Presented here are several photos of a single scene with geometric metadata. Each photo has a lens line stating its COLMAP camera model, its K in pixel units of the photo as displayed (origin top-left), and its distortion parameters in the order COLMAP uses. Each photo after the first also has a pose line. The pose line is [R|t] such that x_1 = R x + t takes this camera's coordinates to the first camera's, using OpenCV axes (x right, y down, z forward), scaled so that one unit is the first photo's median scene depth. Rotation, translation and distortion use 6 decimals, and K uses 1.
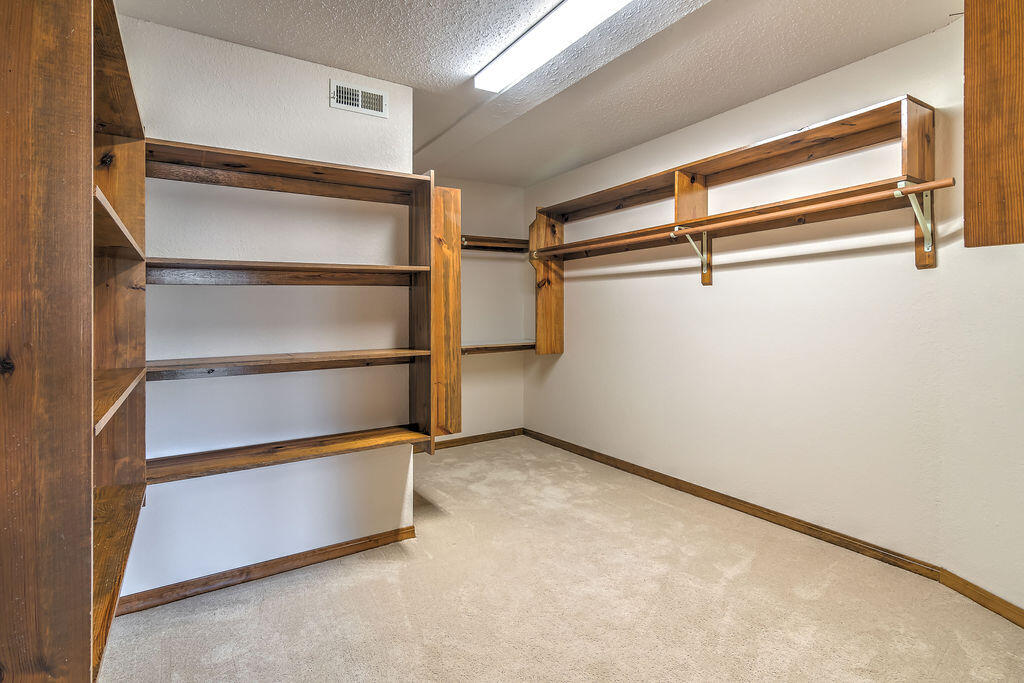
lens RADIAL K [[501.2, 0, 516.0], [0, 501.2, 336.9], [0, 0, 1]] dist [-0.001162, -0.000113]
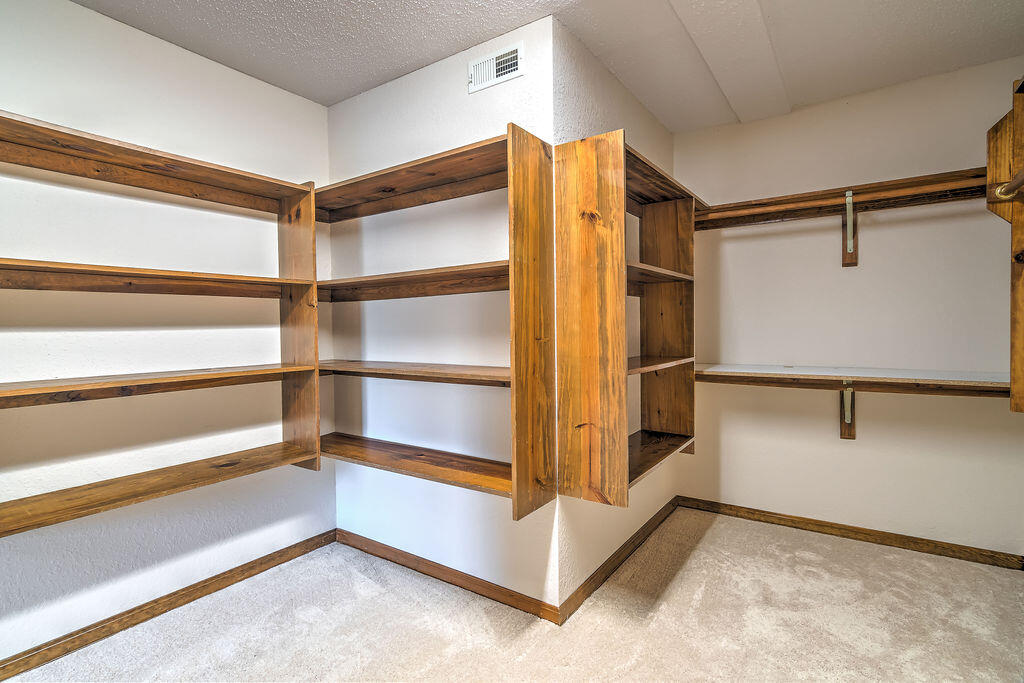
lens RADIAL K [[501.2, 0, 516.0], [0, 501.2, 336.9], [0, 0, 1]] dist [-0.001162, -0.000113]
pose [[0.385102, 0.037609, -0.922108, 0.438418], [-0.032720, 0.999097, 0.027084, -0.043778], [0.922294, 0.019742, 0.385985, 0.640747]]
